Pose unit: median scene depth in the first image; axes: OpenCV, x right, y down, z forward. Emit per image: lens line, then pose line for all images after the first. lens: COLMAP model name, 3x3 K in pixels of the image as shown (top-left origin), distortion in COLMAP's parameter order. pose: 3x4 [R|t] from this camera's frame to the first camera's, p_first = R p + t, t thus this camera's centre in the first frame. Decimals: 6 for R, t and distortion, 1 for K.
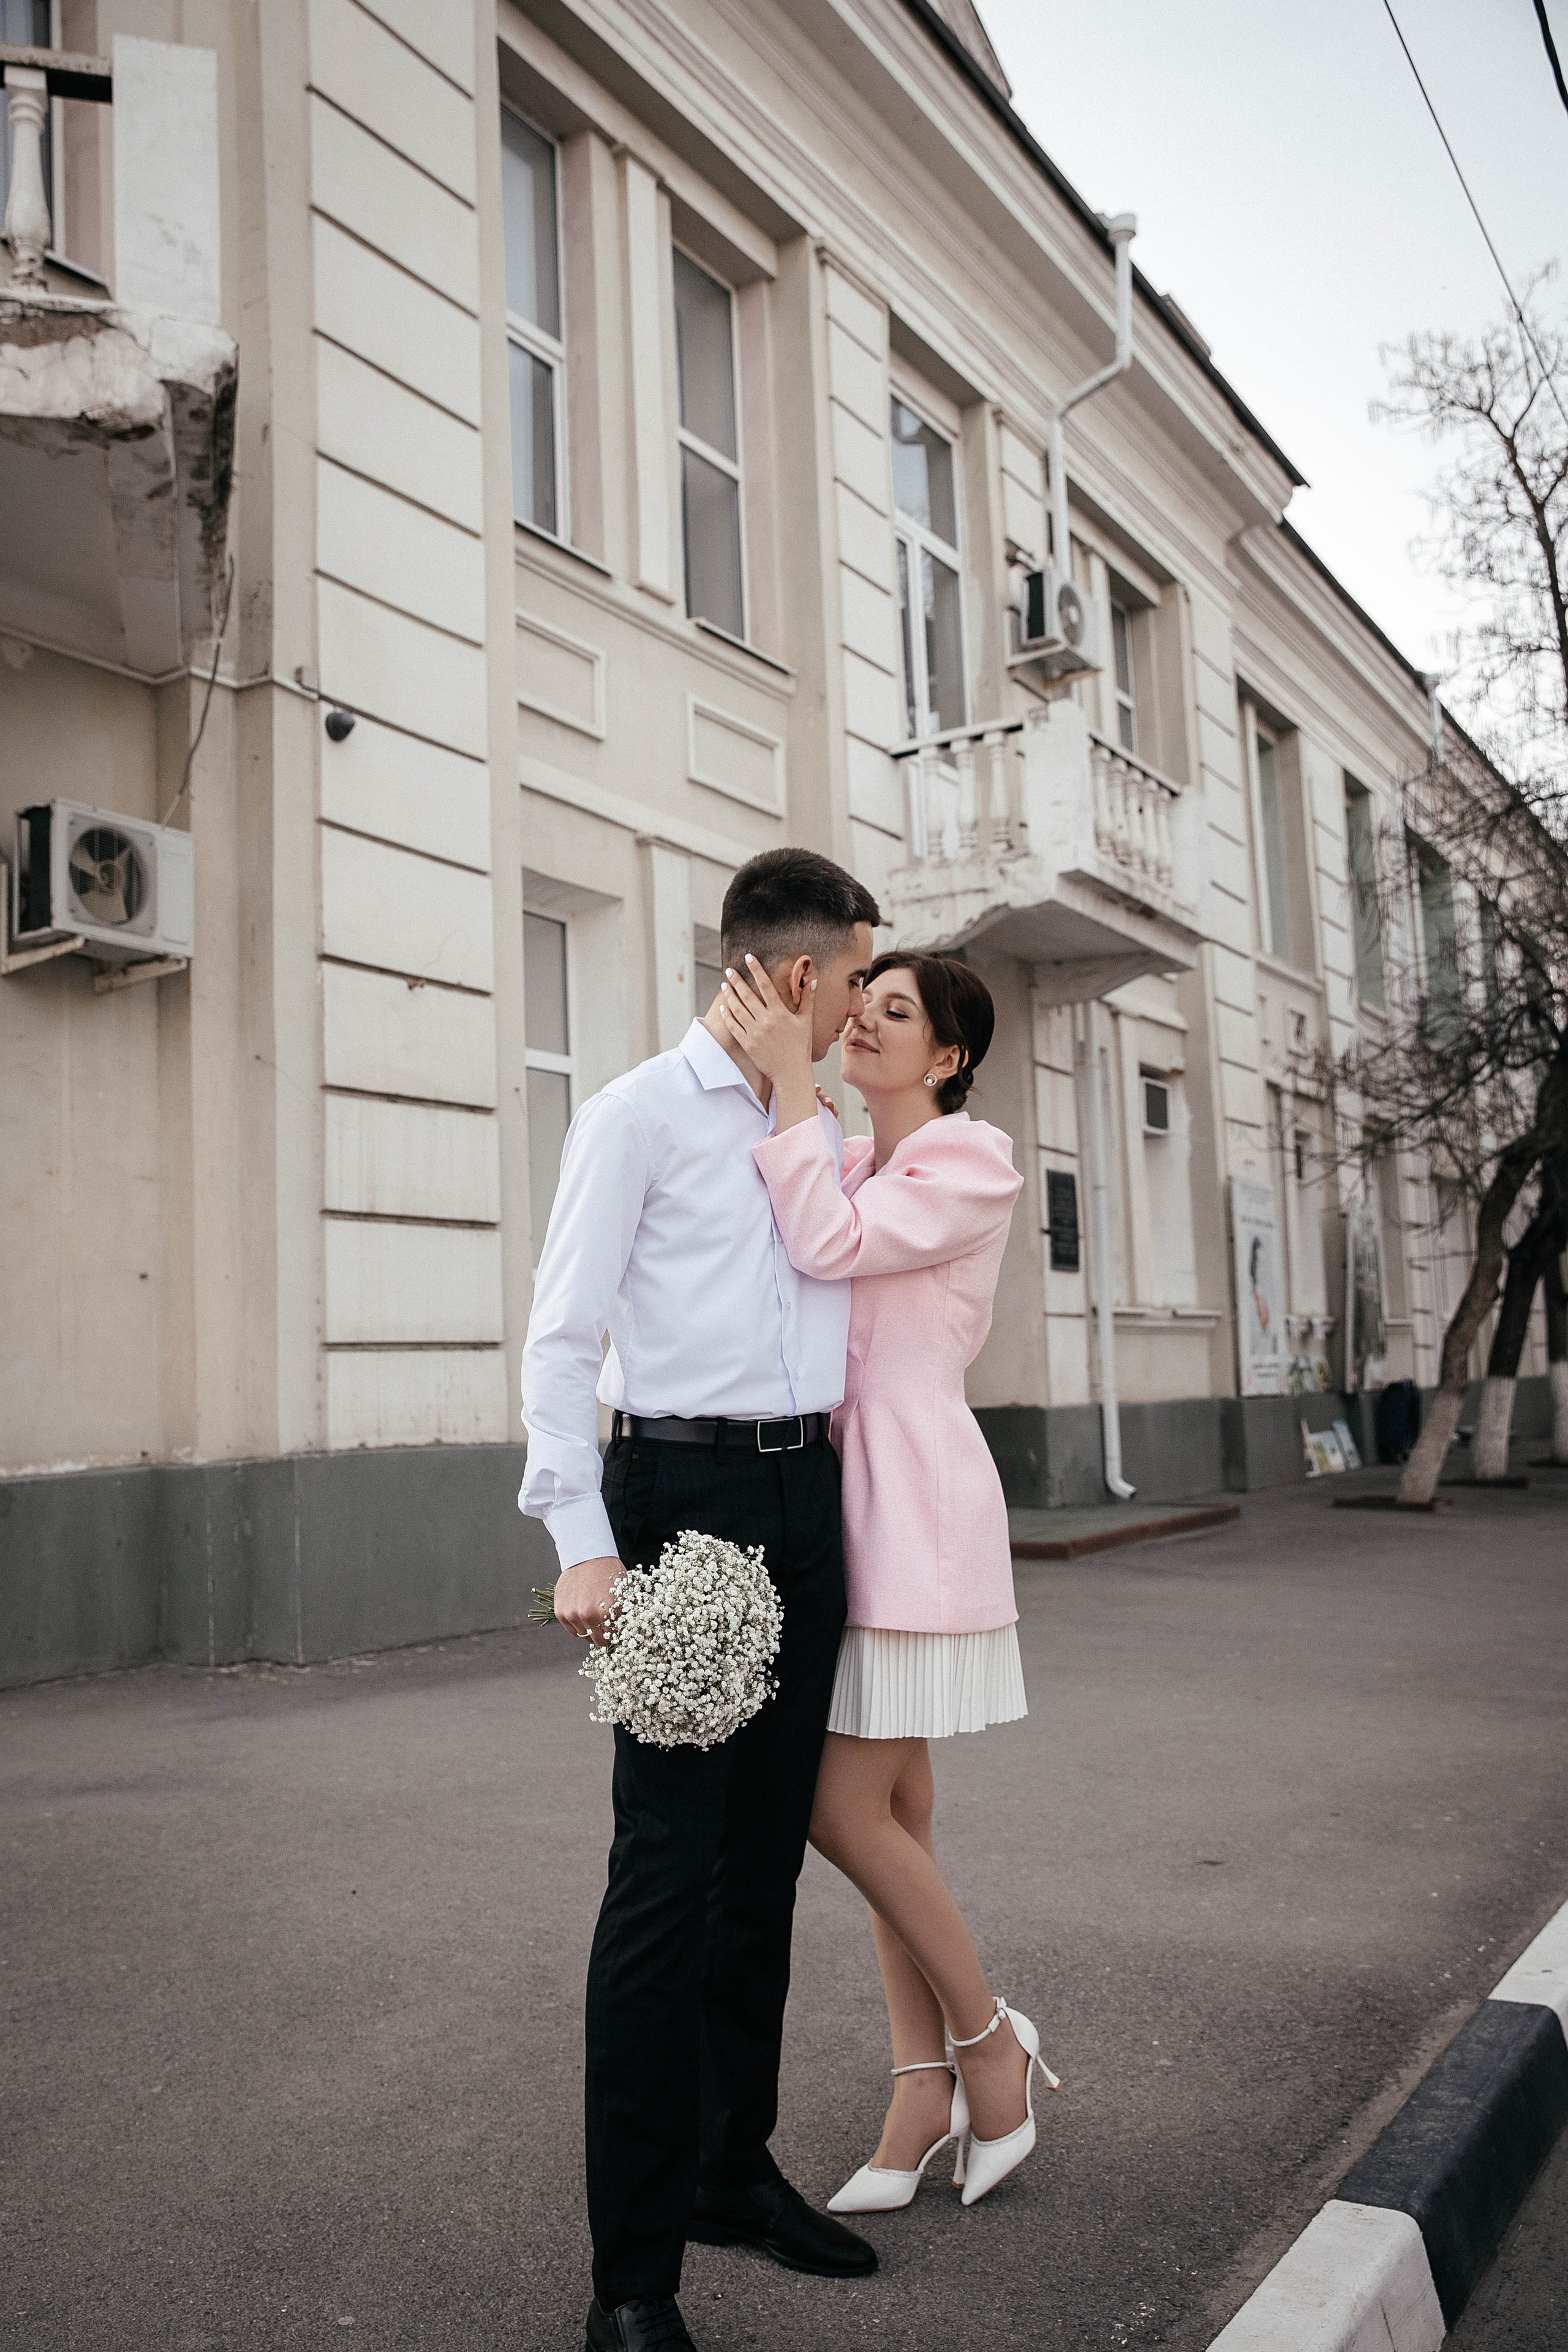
lens RADIAL K [[2016.1, 0, 784.0], [0, 2016.1, 1176.0], [0, 0, 1]] dist [-0.062829, 0.110288]
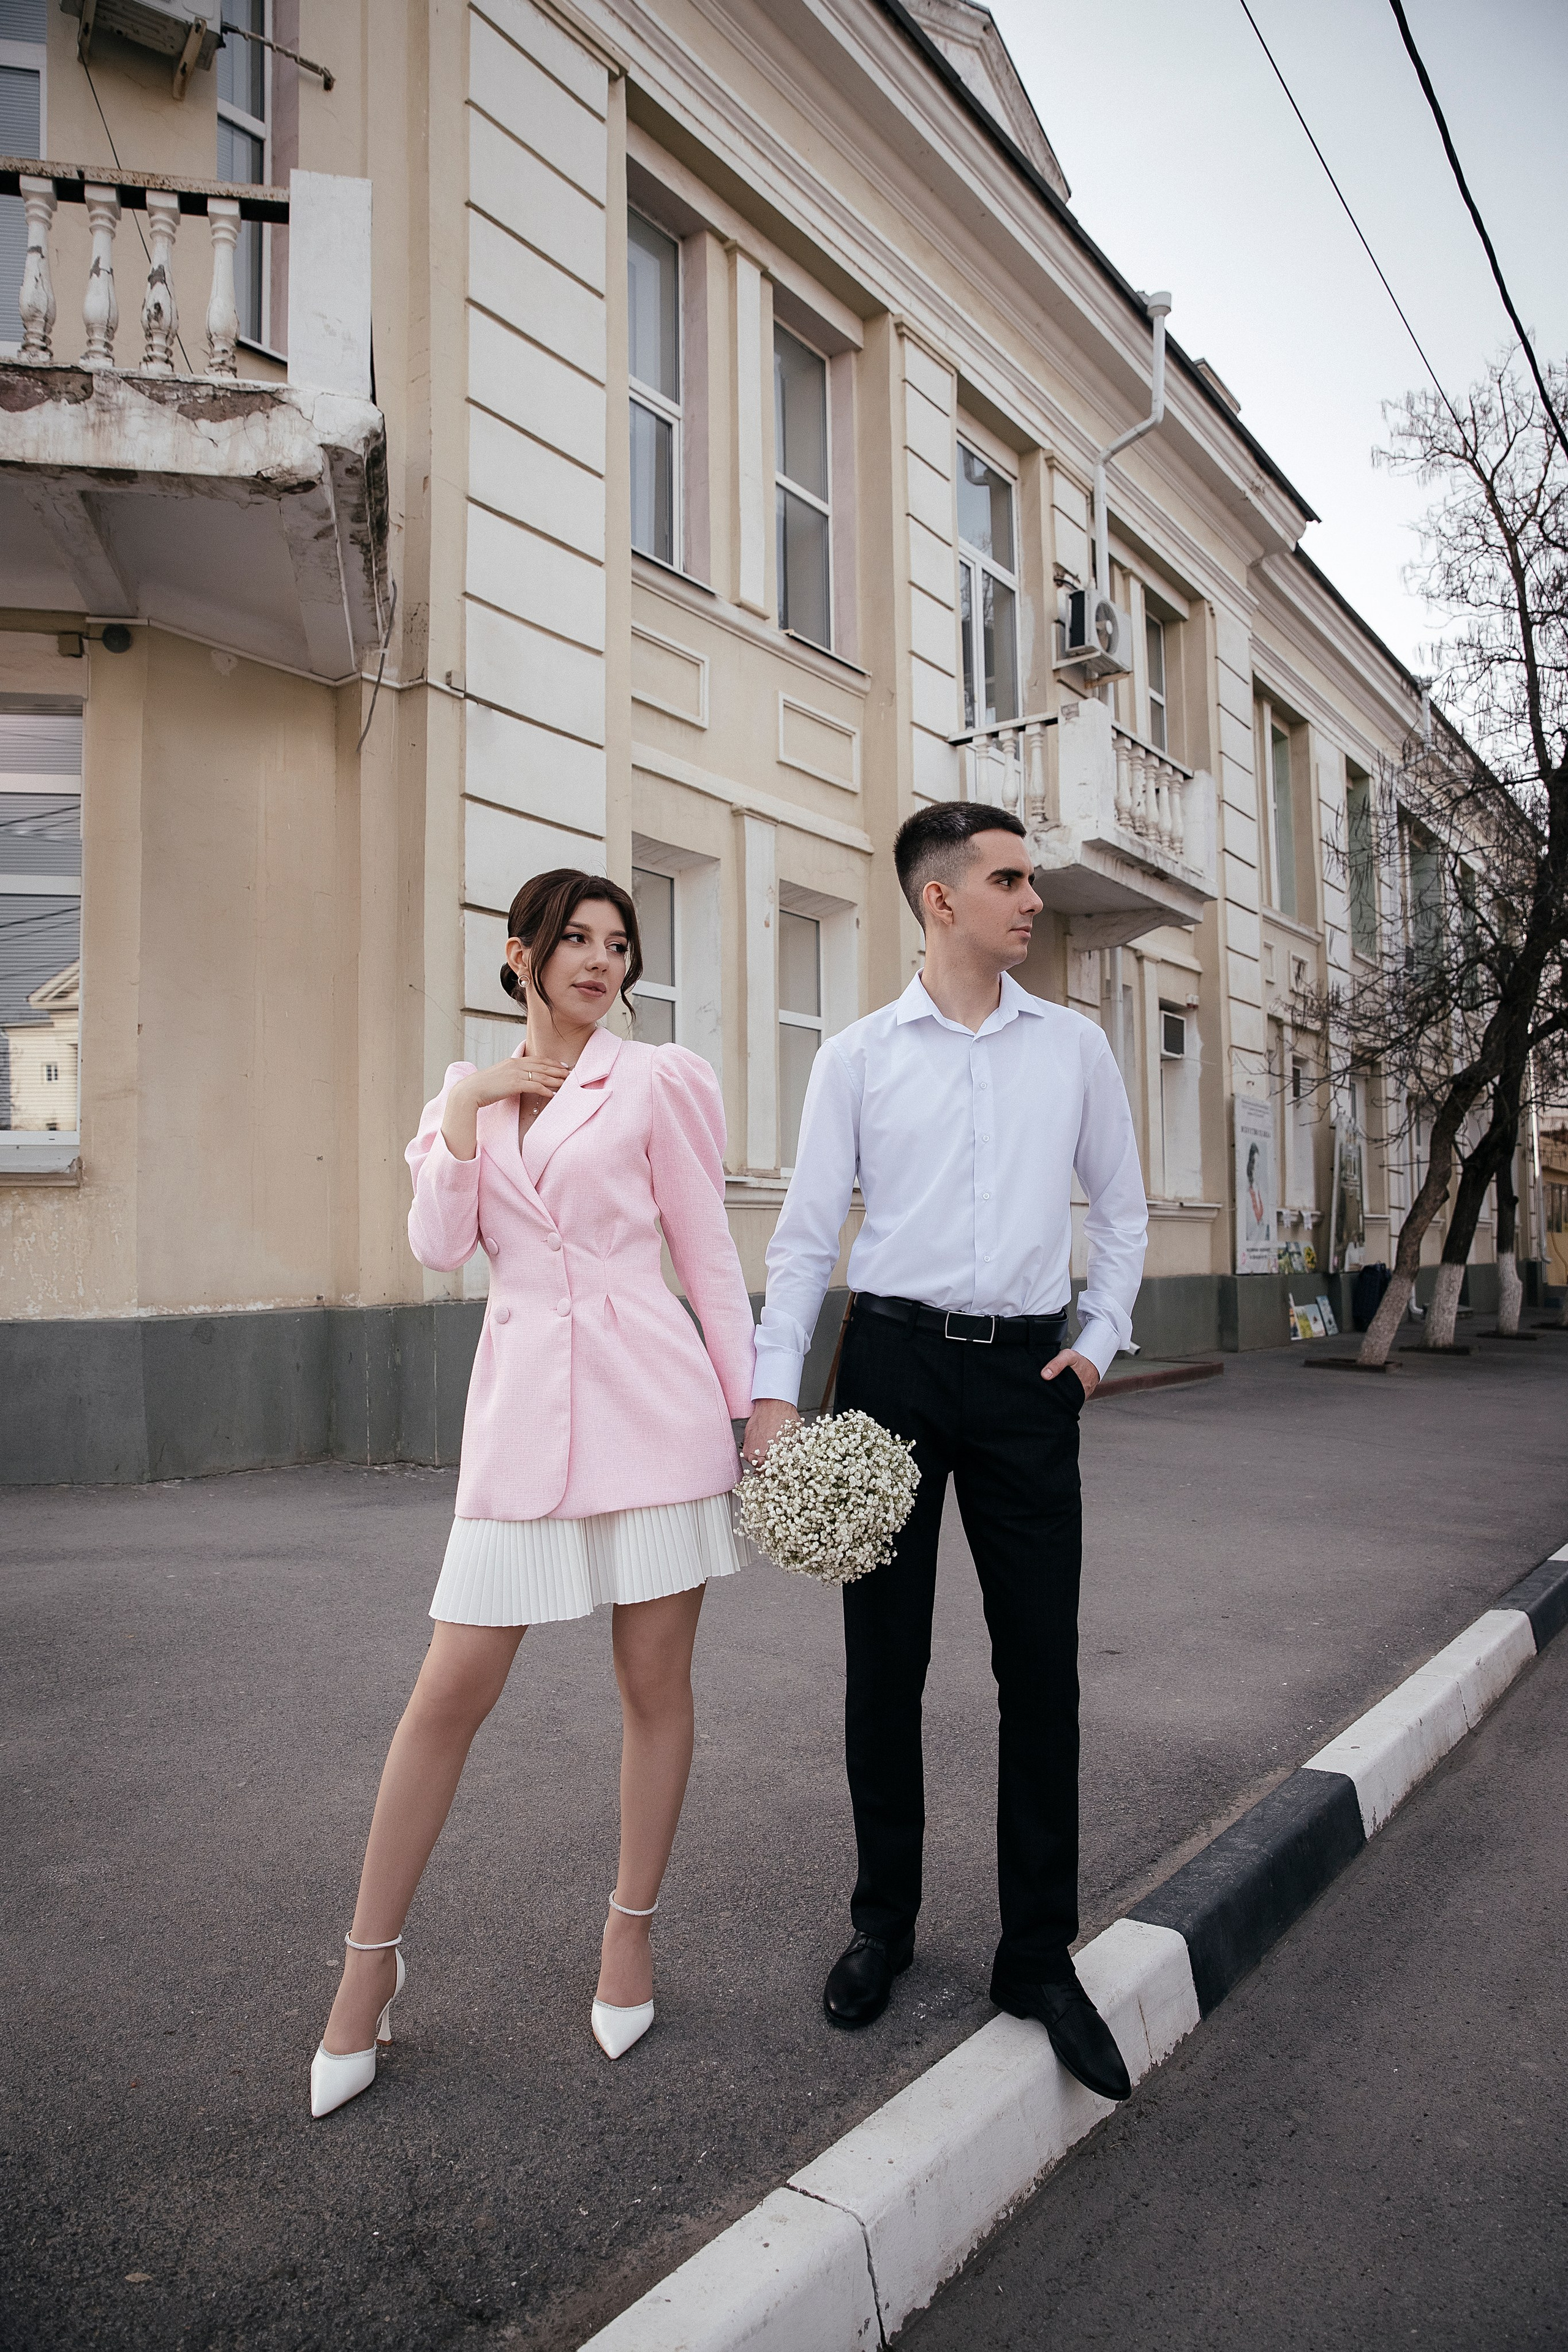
lens RADIAL K [[1634.9, 0, 784.0], [0, 1634.9, 1176.0], [0, 0, 1]] dist [-0.112534, 0.096632]
pose [[0.997117, 0.023747, -0.072070, 0.029943], [-0.019541, 0.998095, 0.058517, -0.002839], [0.073323, -0.056940, 0.995682, 0.001066]]
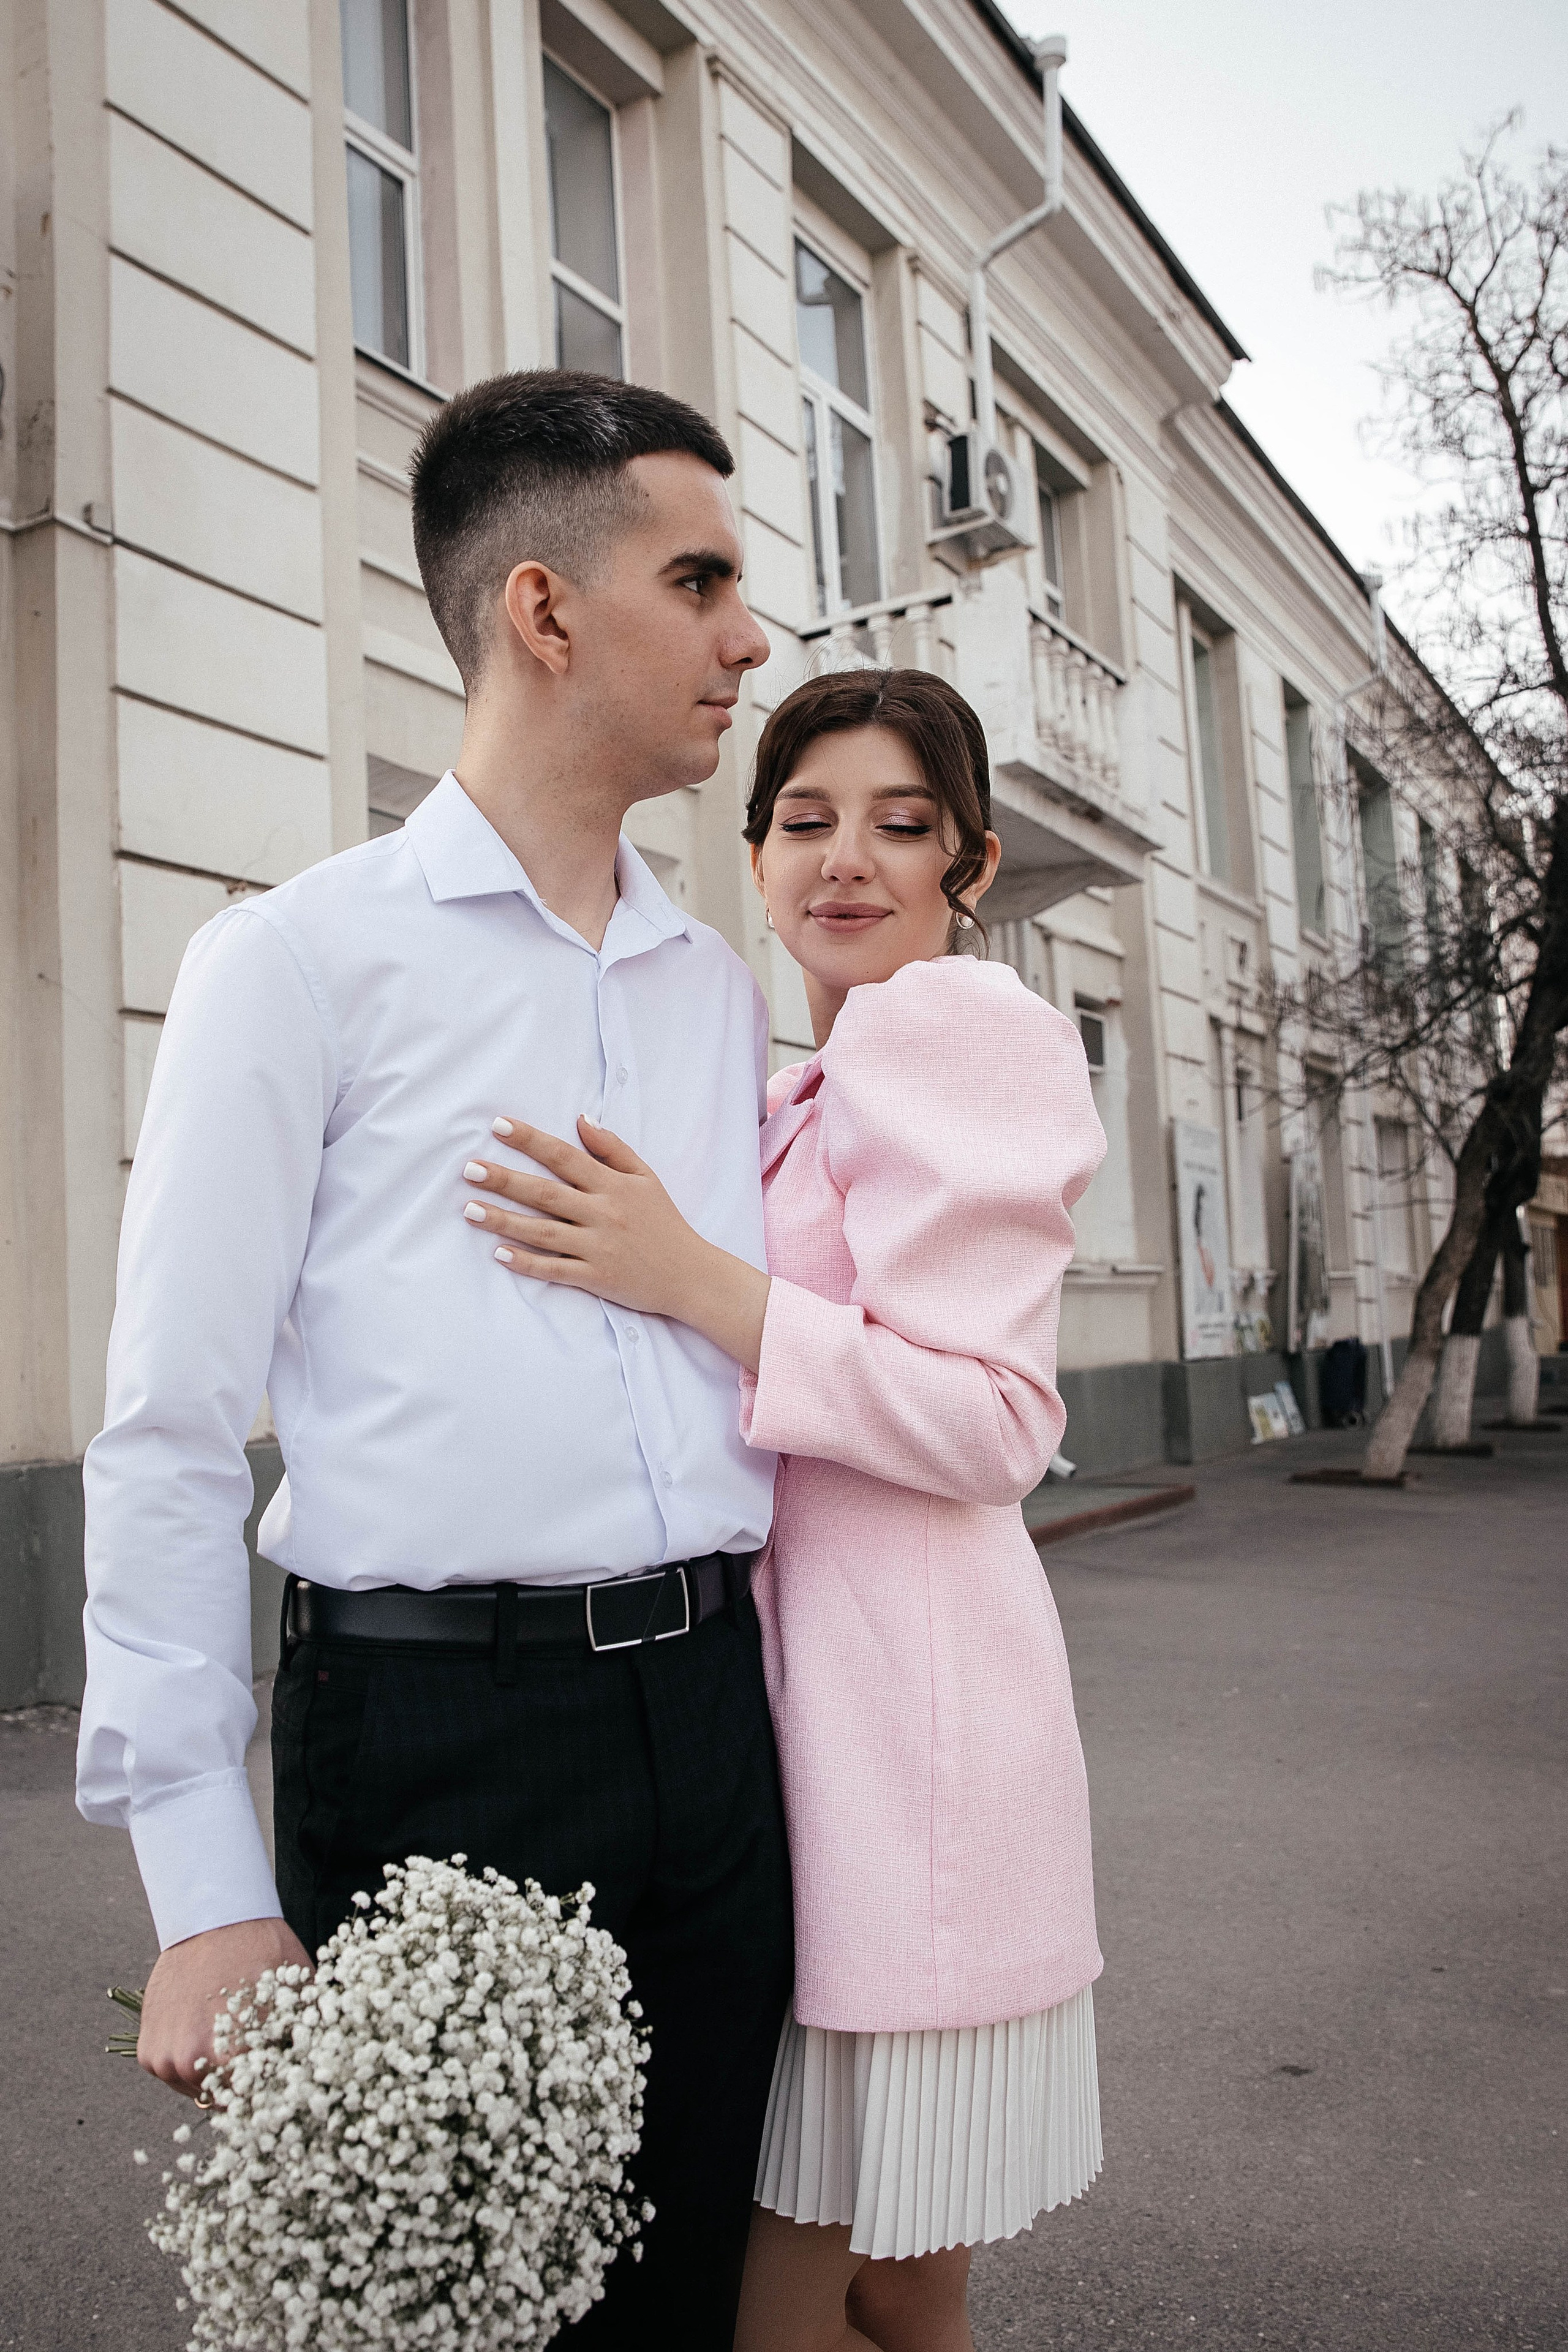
lens RADIAL K [[1998.9, 0, 603.0], [0, 1998.9, 1216.8], [0, 0, 1]] dist [-0.106417, 0.066936]
pose [[0.999225, -0.007494, -0.038633, -0.000615], [0.009207, 0.998974, 0.044352, 0.003751], [0.038261, -0.044673, 0.998269, 0.126219]]
